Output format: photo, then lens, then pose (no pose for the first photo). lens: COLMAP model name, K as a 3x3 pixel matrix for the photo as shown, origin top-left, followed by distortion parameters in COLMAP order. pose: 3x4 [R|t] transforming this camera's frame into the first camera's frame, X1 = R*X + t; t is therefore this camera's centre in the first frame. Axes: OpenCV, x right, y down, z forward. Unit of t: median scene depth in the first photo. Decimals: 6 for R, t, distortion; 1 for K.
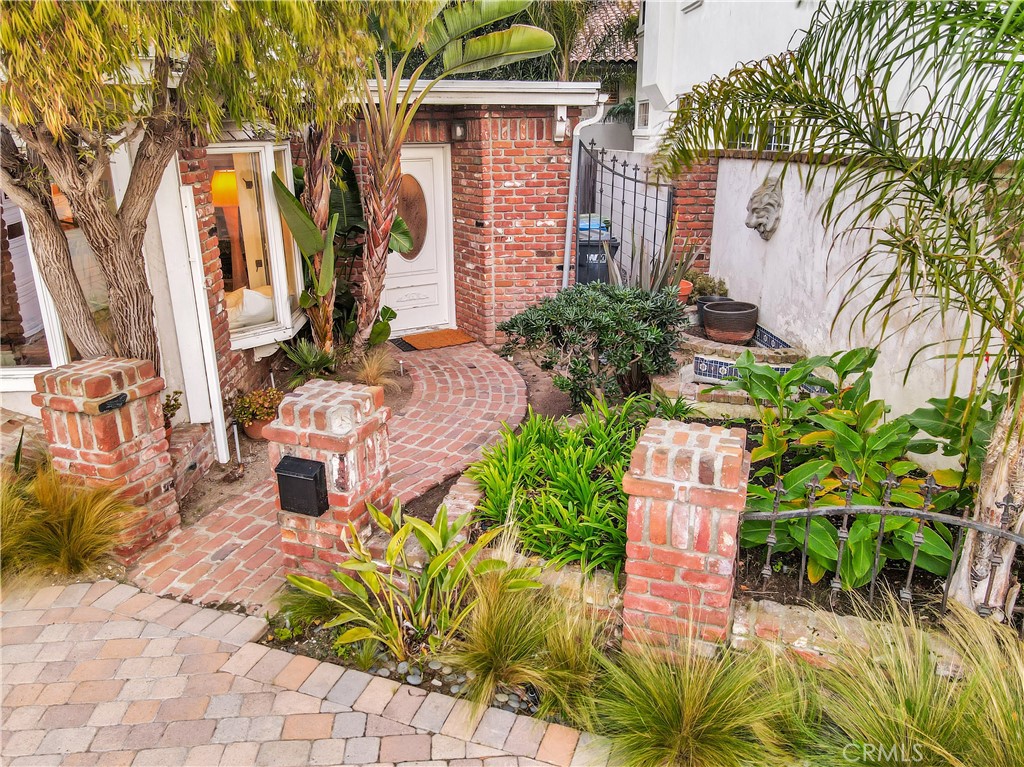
lens RADIAL K [[756.0, 0, 506.2], [0, 756.0, 376.9], [0, 0, 1]] dist [-0.002119, 0.023961]
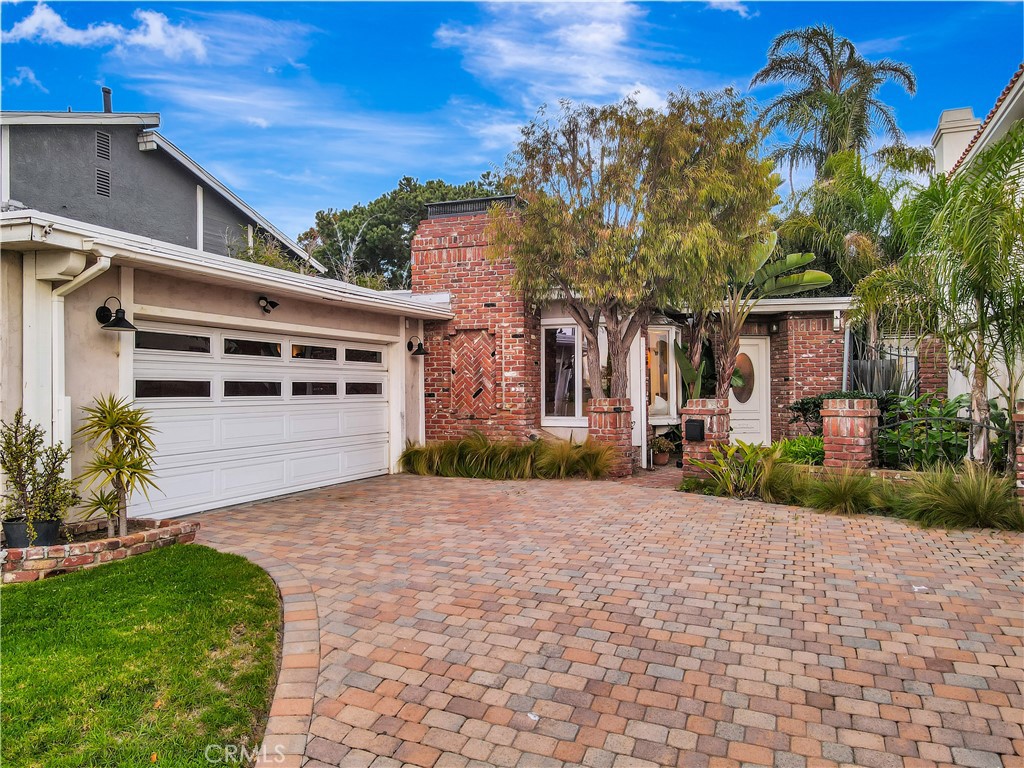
lens RADIAL K [[764.5, 0, 506.3], [0, 764.5, 376.2], [0, 0, 1]] dist [0.004858, 0.012598]
pose [[0.910021, -0.002084, -0.414557, 0.121896], [-0.132853, 0.945782, -0.296390, 0.446098], [0.392699, 0.324796, 0.860404, -0.835479]]
